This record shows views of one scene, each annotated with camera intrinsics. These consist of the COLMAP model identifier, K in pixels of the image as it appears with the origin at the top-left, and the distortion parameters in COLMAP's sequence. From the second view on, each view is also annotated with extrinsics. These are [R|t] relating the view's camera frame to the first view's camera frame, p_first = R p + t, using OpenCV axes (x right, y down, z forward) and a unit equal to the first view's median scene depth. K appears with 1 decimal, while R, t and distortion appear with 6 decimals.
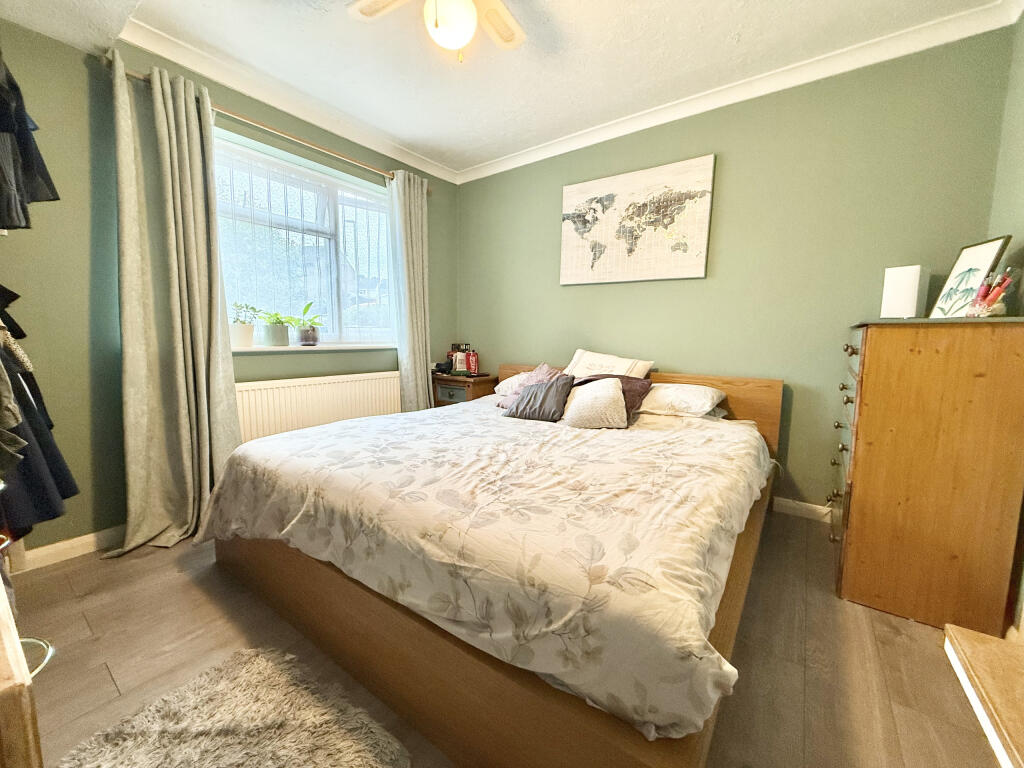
lens RADIAL K [[408.7, 0, 504.3], [0, 408.7, 376.0], [0, 0, 1]] dist [-0.000056, 0.000031]
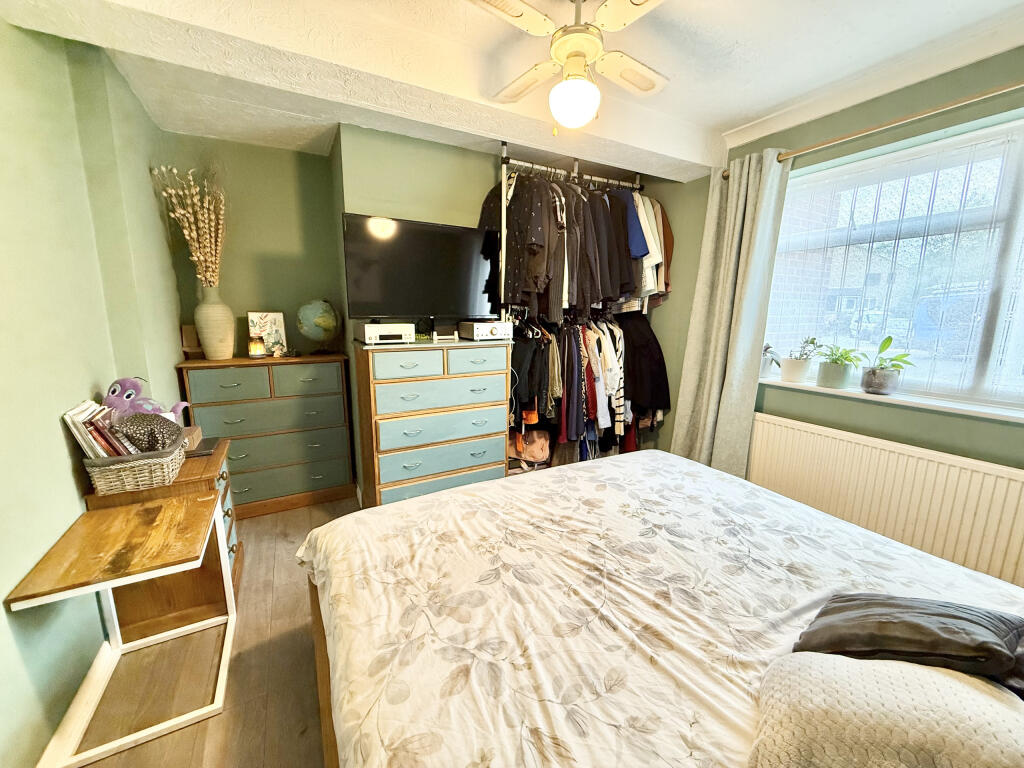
lens RADIAL K [[408.7, 0, 505.5], [0, 408.7, 389.6], [0, 0, 1]] dist [-0.000056, 0.000031]
pose [[-0.429363, 0.160578, -0.888742, 0.862176], [-0.097820, 0.970009, 0.222519, -0.325691], [0.897819, 0.182478, -0.400778, 1.249195]]
